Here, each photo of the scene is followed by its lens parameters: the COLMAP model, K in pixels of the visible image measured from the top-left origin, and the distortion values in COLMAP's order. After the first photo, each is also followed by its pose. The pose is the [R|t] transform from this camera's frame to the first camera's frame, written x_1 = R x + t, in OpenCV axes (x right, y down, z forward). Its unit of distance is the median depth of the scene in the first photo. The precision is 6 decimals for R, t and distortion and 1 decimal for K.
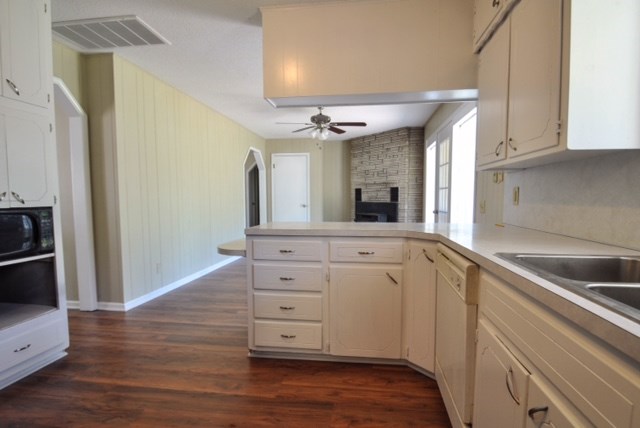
lens RADIAL K [[332.9, 0, 322.4], [0, 332.9, 222.3], [0, 0, 1]] dist [0.002490, -0.015711]
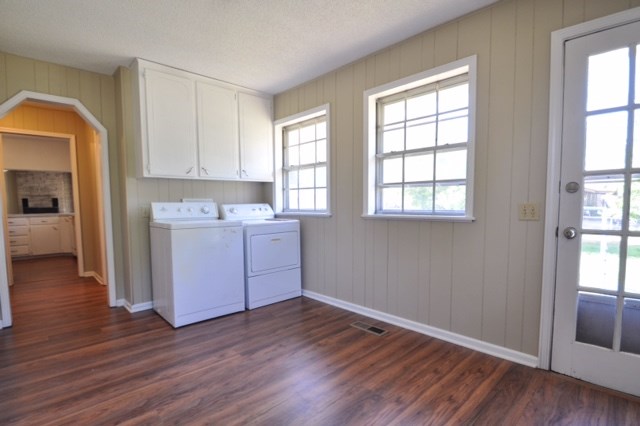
lens RADIAL K [[315.7, 0, 315.4], [0, 315.7, 227.8], [0, 0, 1]] dist [0.001346, -0.014838]
pose [[0.623617, -0.064759, 0.779043, -0.402511], [0.063154, 0.997479, 0.032362, 0.146829], [-0.779175, 0.029018, 0.626134, -1.971417]]
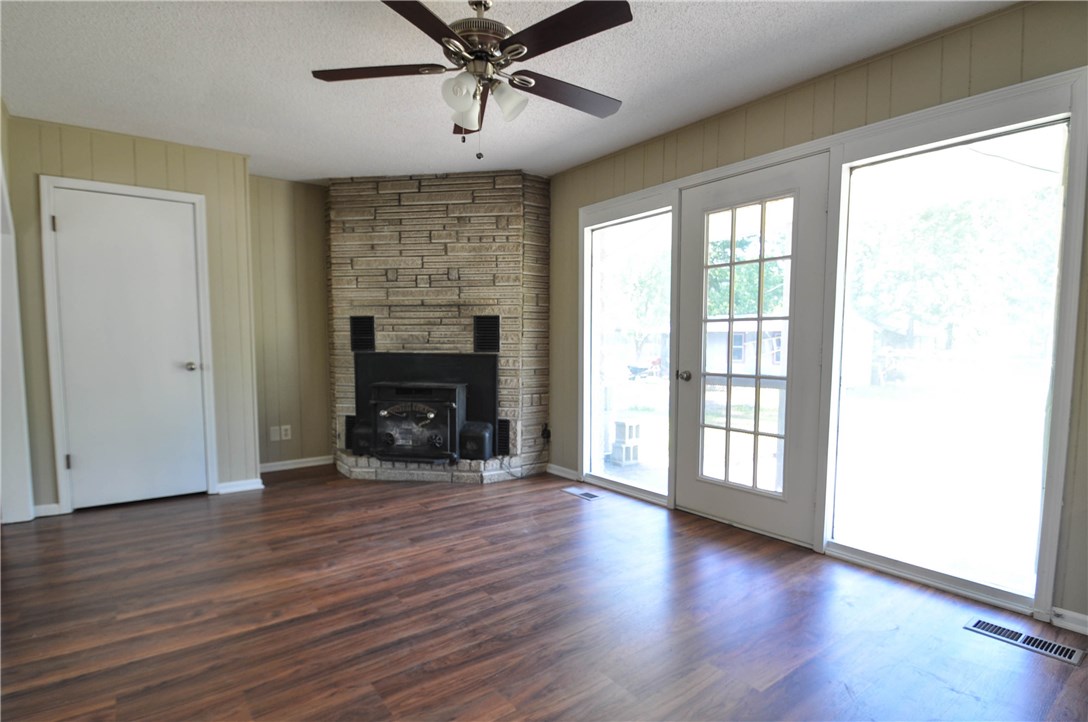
lens RADIAL K [[542.1, 0, 529.6], [0, 542.1, 387.0], [0, 0, 1]] dist [-0.001374, -0.013942]
pose [[0.711504, -0.053396, 0.700651, -0.432852], [0.048696, 0.998458, 0.026641, -0.068735], [-0.700993, 0.015163, 0.713007, 1.000392]]
